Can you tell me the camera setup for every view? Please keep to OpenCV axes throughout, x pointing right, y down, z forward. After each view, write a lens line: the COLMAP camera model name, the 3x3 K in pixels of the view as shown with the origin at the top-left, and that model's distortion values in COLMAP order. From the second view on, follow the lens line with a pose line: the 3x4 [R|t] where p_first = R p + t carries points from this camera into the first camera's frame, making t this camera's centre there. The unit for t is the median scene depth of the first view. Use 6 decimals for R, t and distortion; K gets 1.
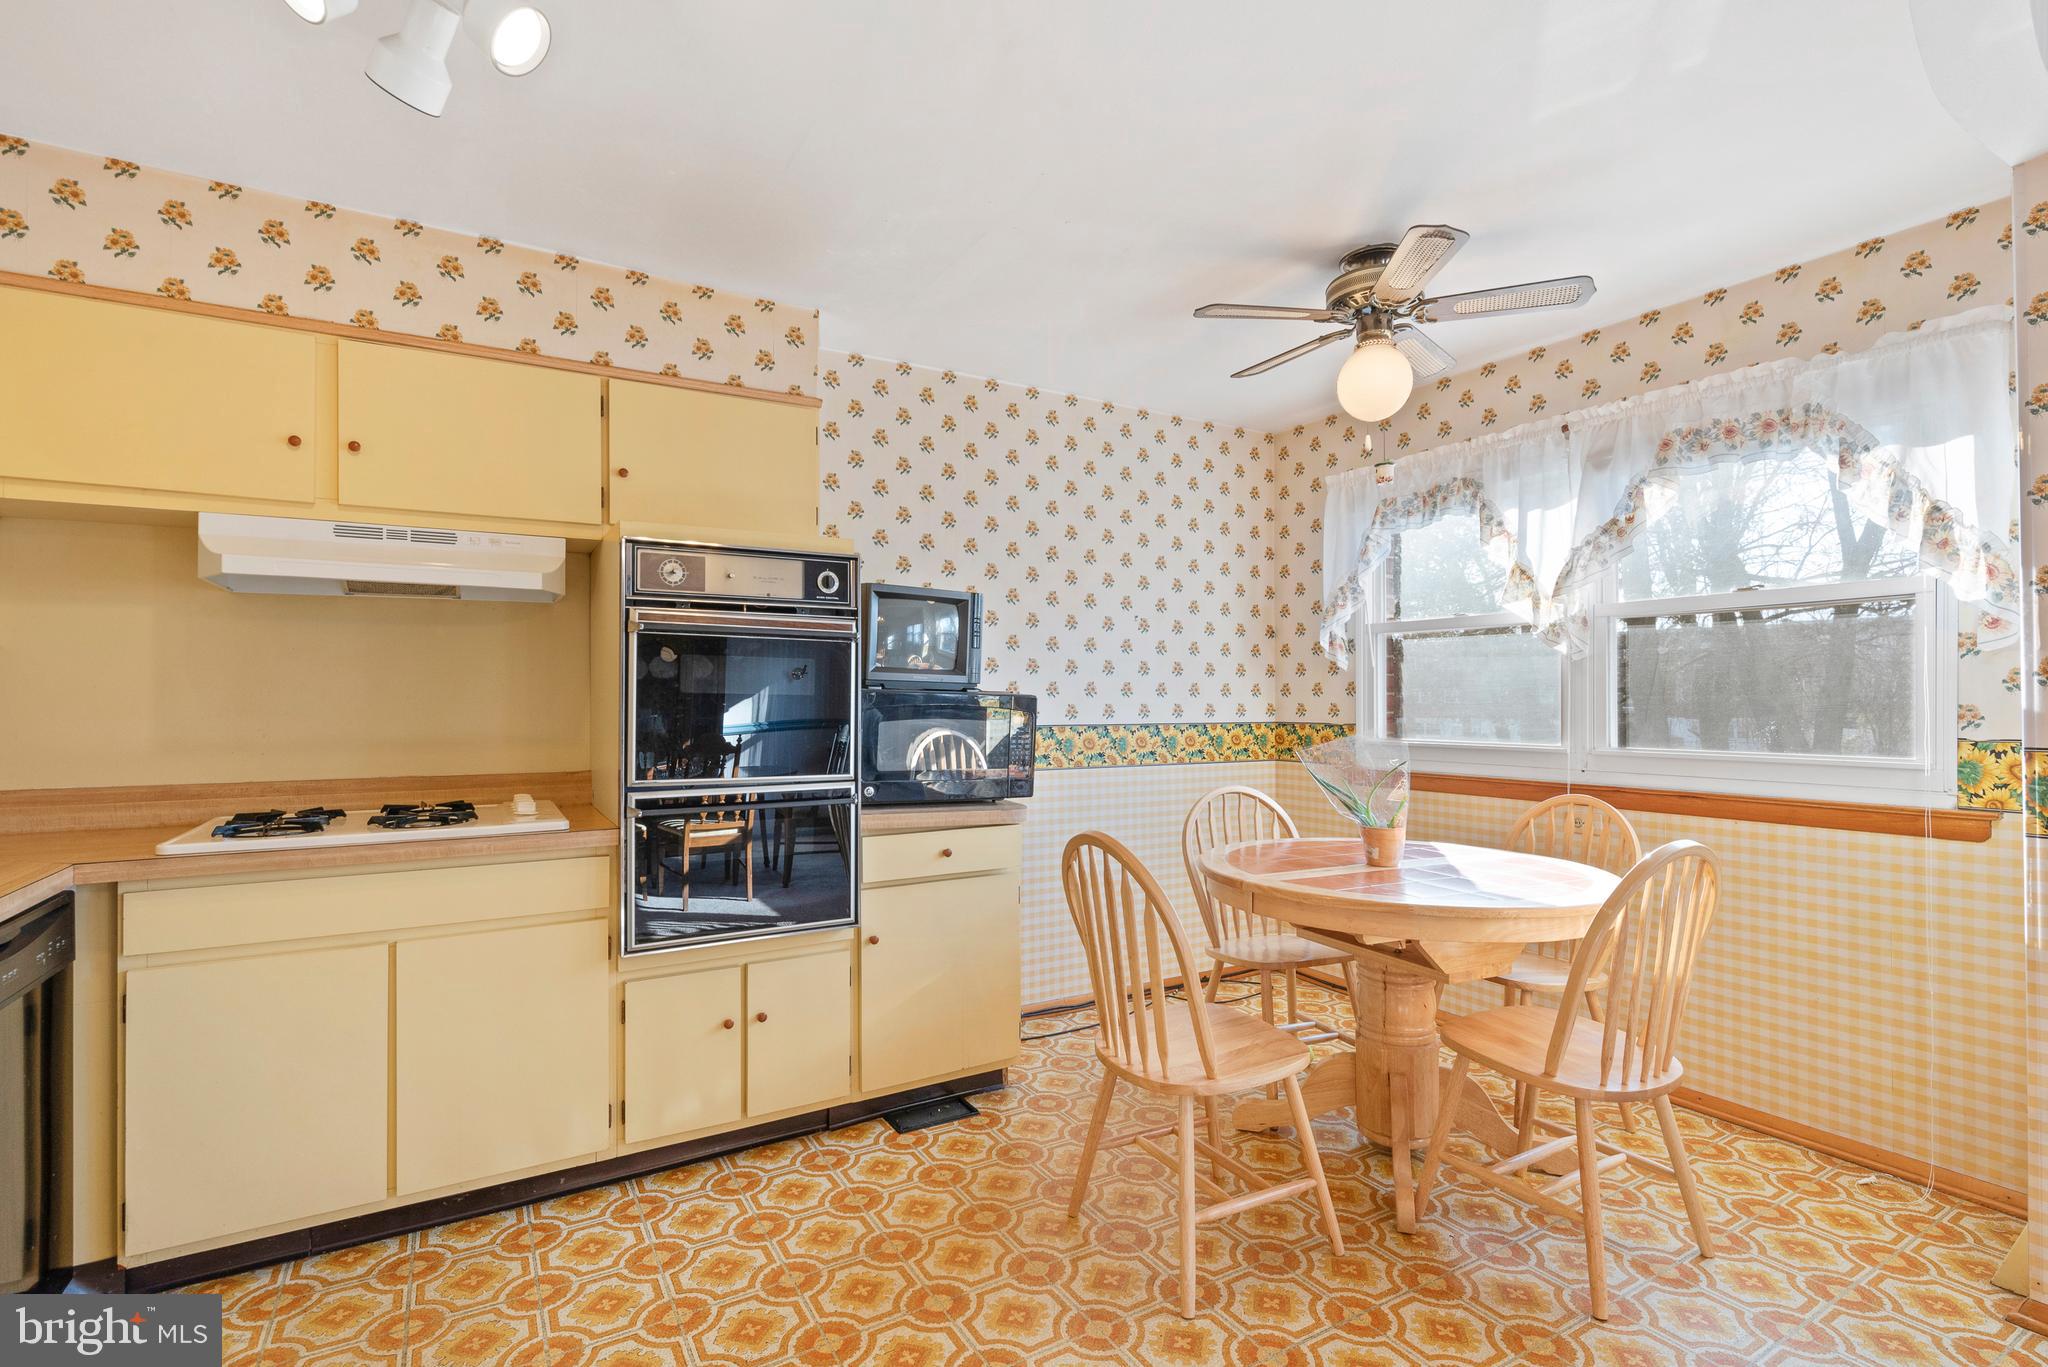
lens RADIAL K [[950.1, 0, 1022.1], [0, 950.1, 691.5], [0, 0, 1]] dist [-0.001938, -0.000734]
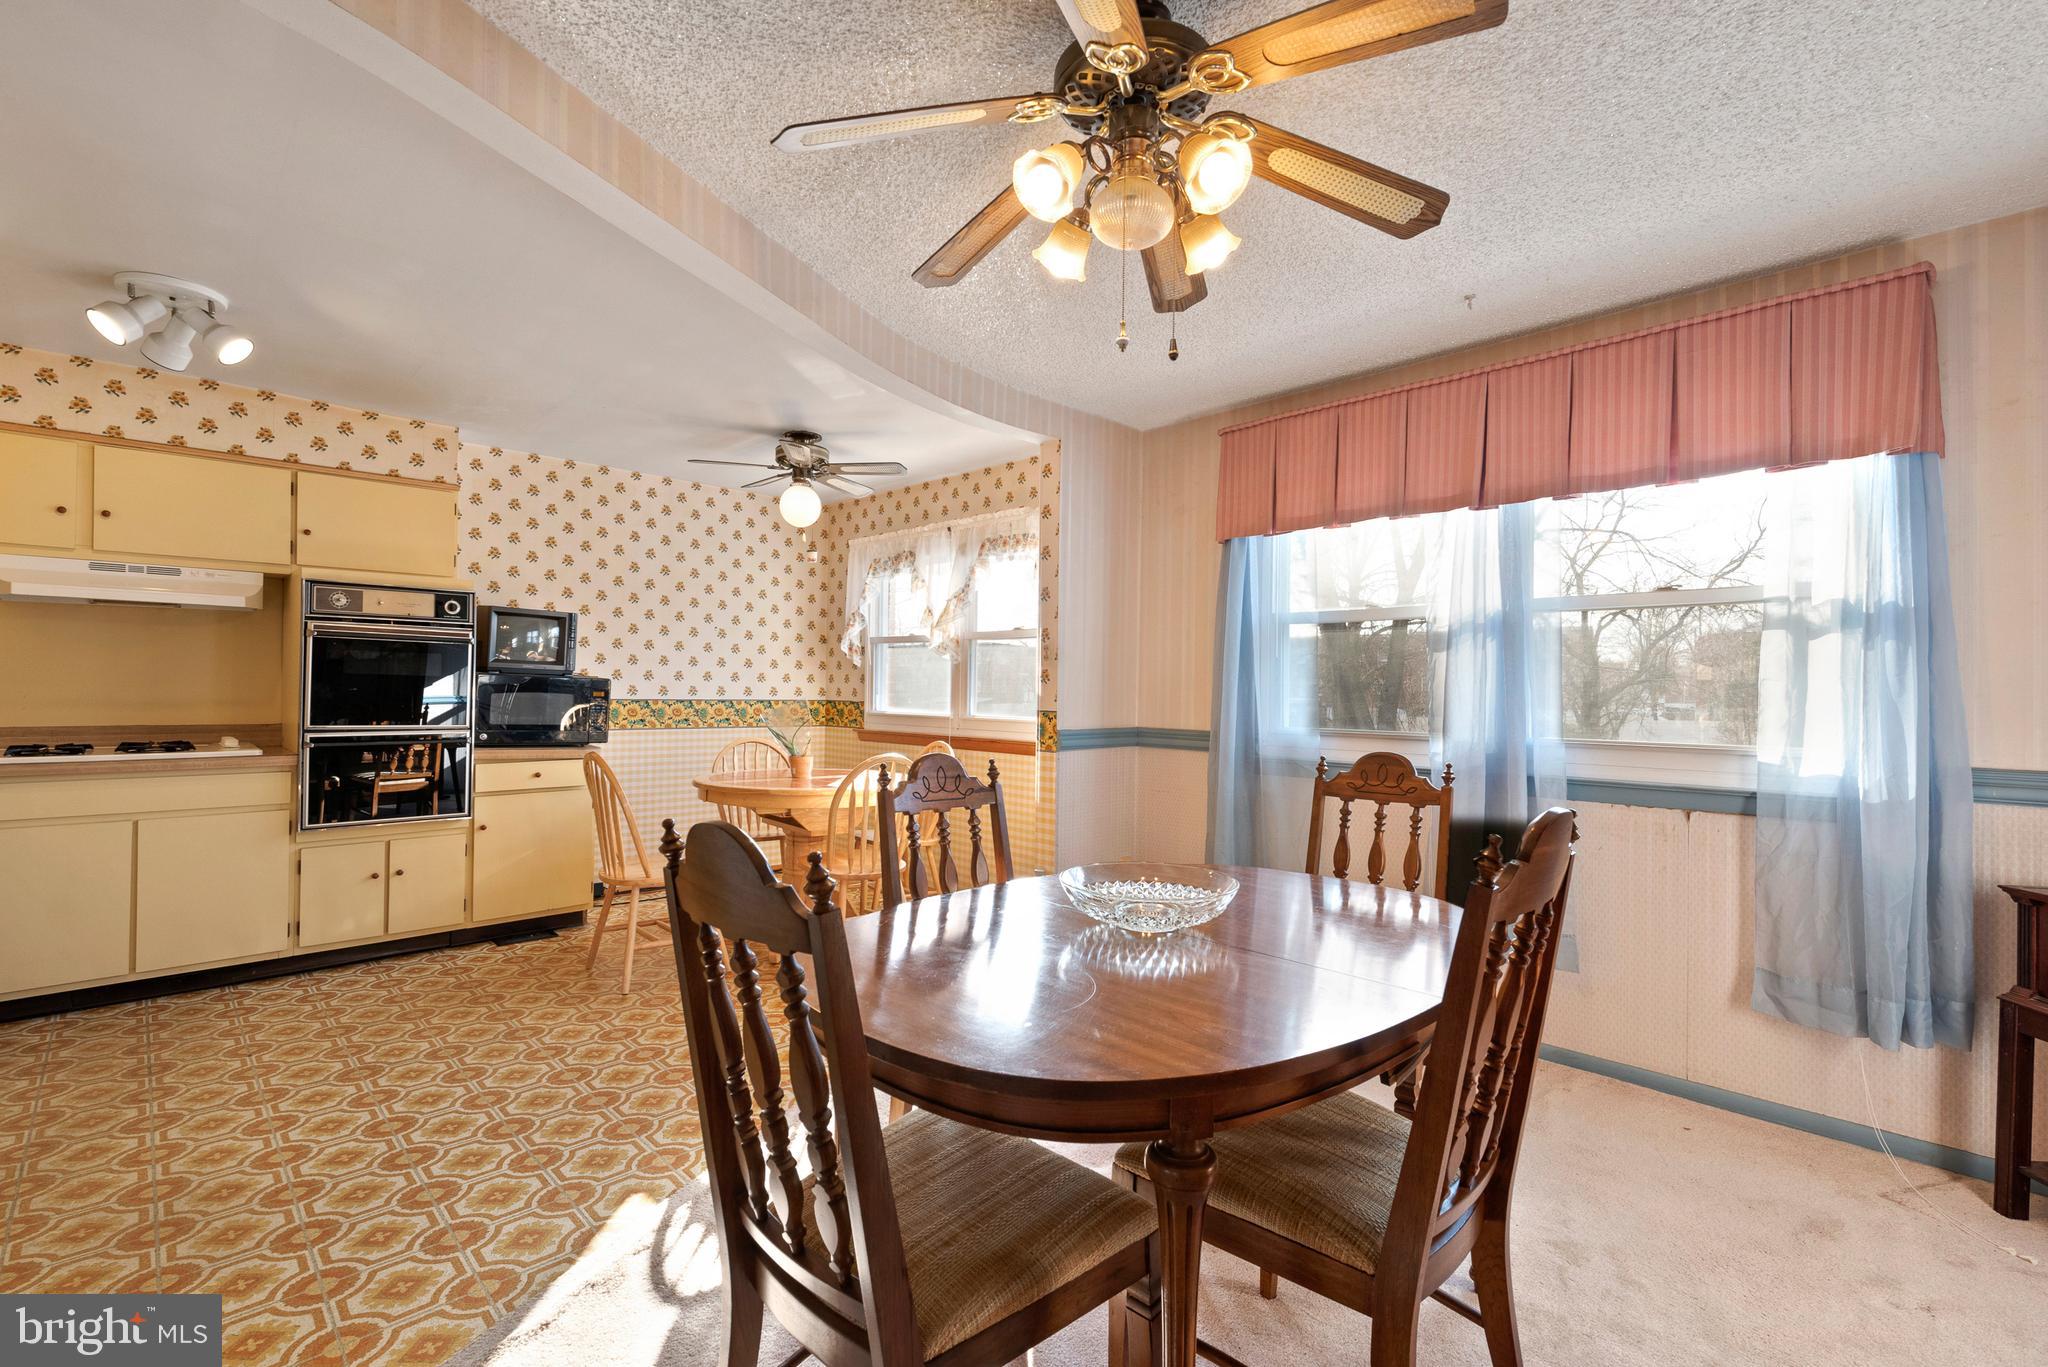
lens RADIAL K [[905.1, 0, 1024.0], [0, 905.1, 683.5], [0, 0, 1]] dist [0.002104, -0.000100]
pose [[0.970485, 0.016492, 0.240597, 0.373235], [-0.017743, 0.999838, 0.003034, -0.005967], [-0.240508, -0.007213, 0.970620, -0.740459]]
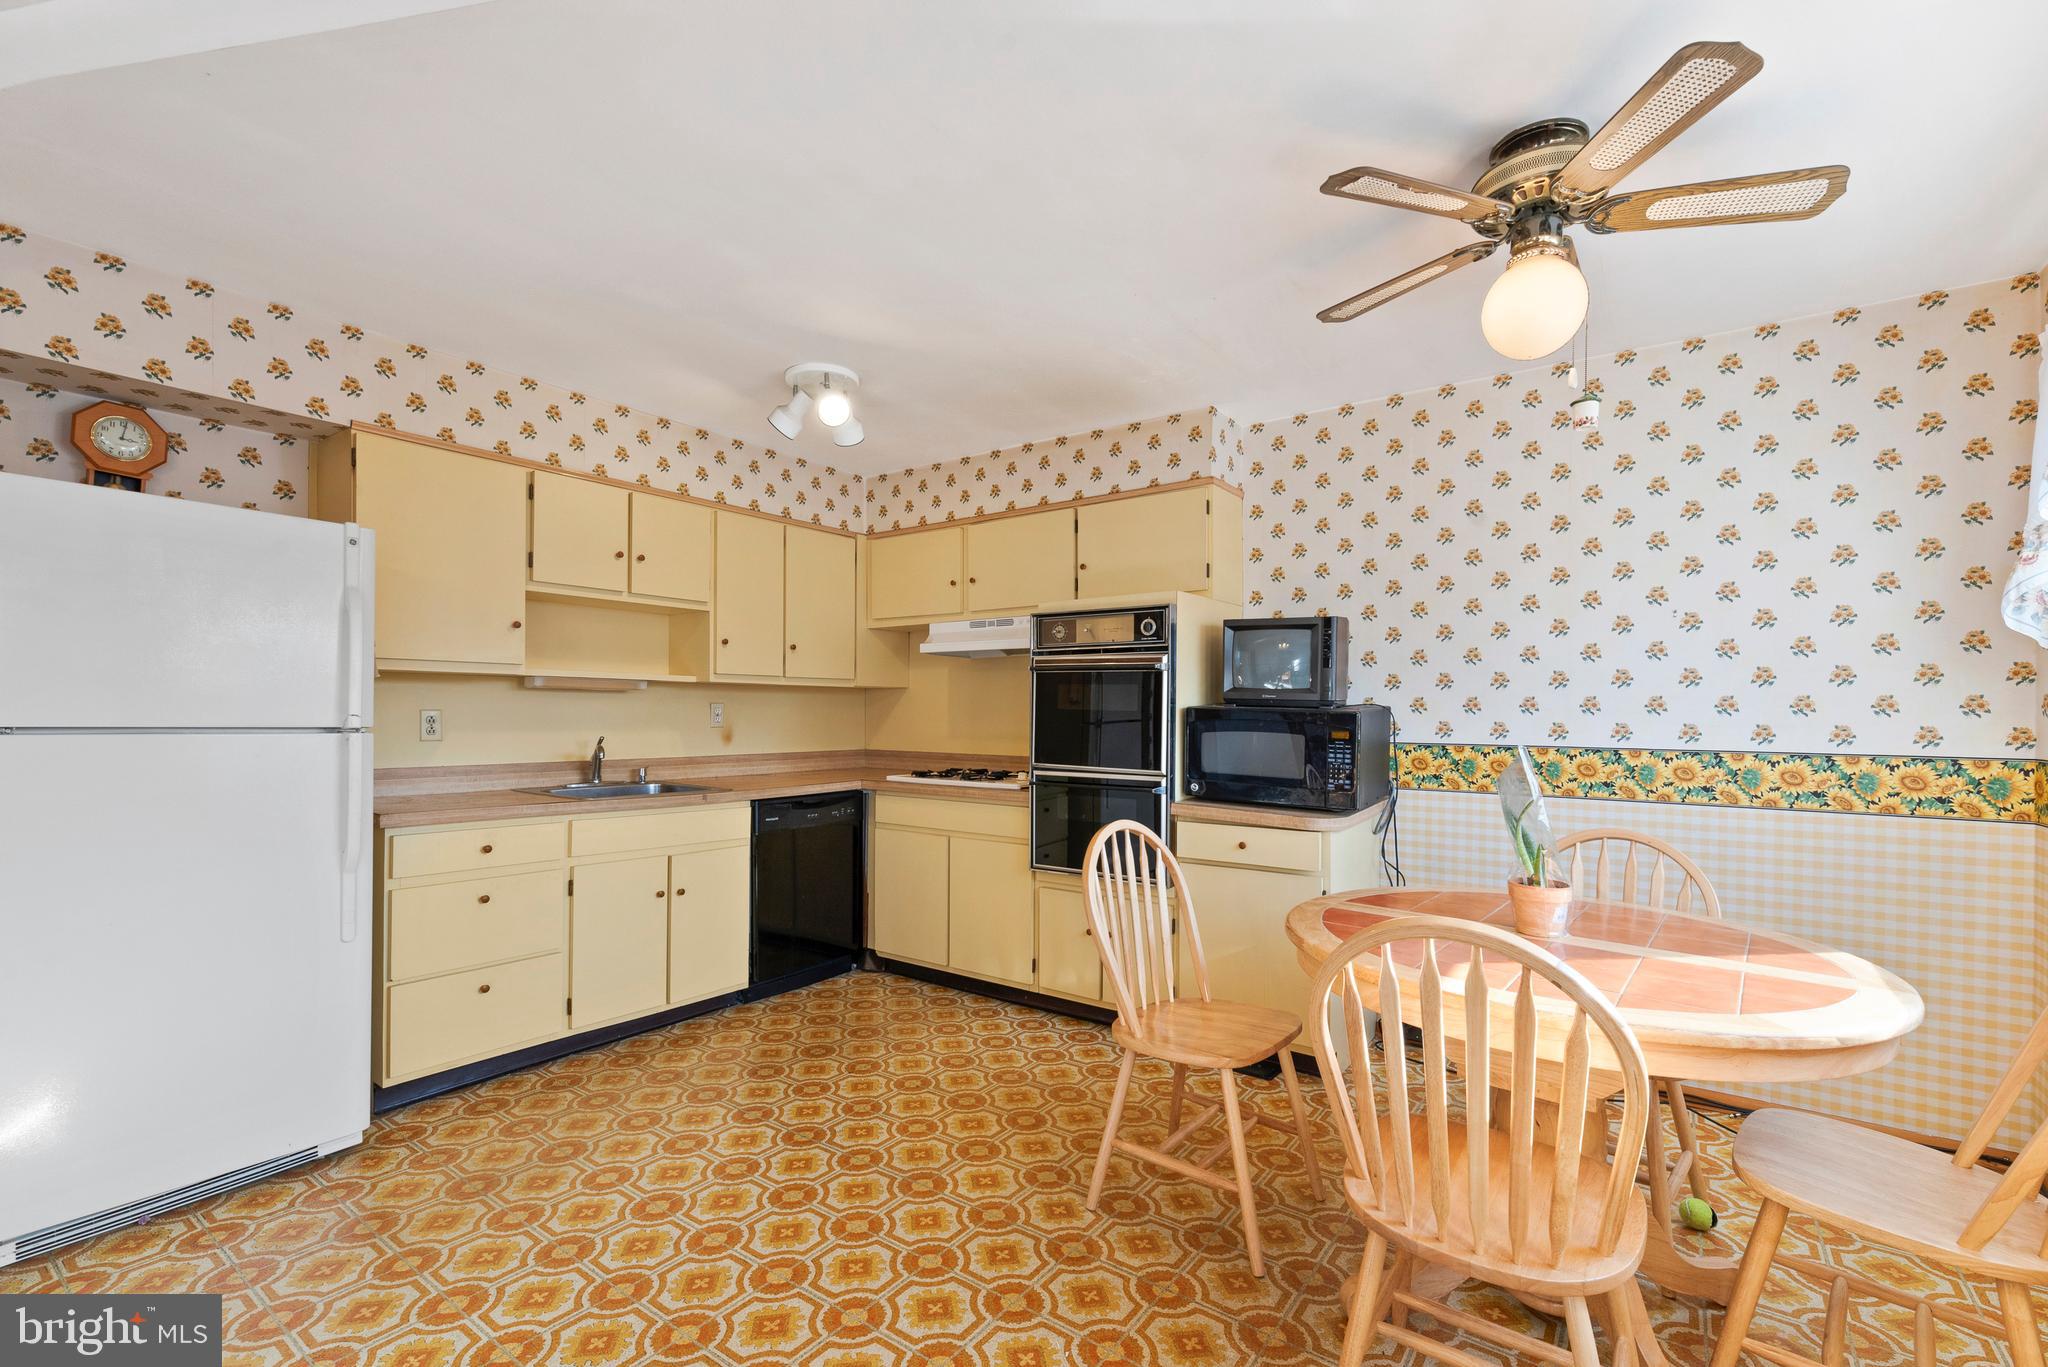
lens RADIAL K [[894.2, 0, 1002.5], [0, 894.2, 718.7], [0, 0, 1]] dist [0.001159, -0.000194]
pose [[0.389273, 0.011154, -0.921055, 0.871774], [0.001389, 0.999918, 0.012696, -0.001869], [0.921121, -0.006222, 0.389226, 0.312242]]
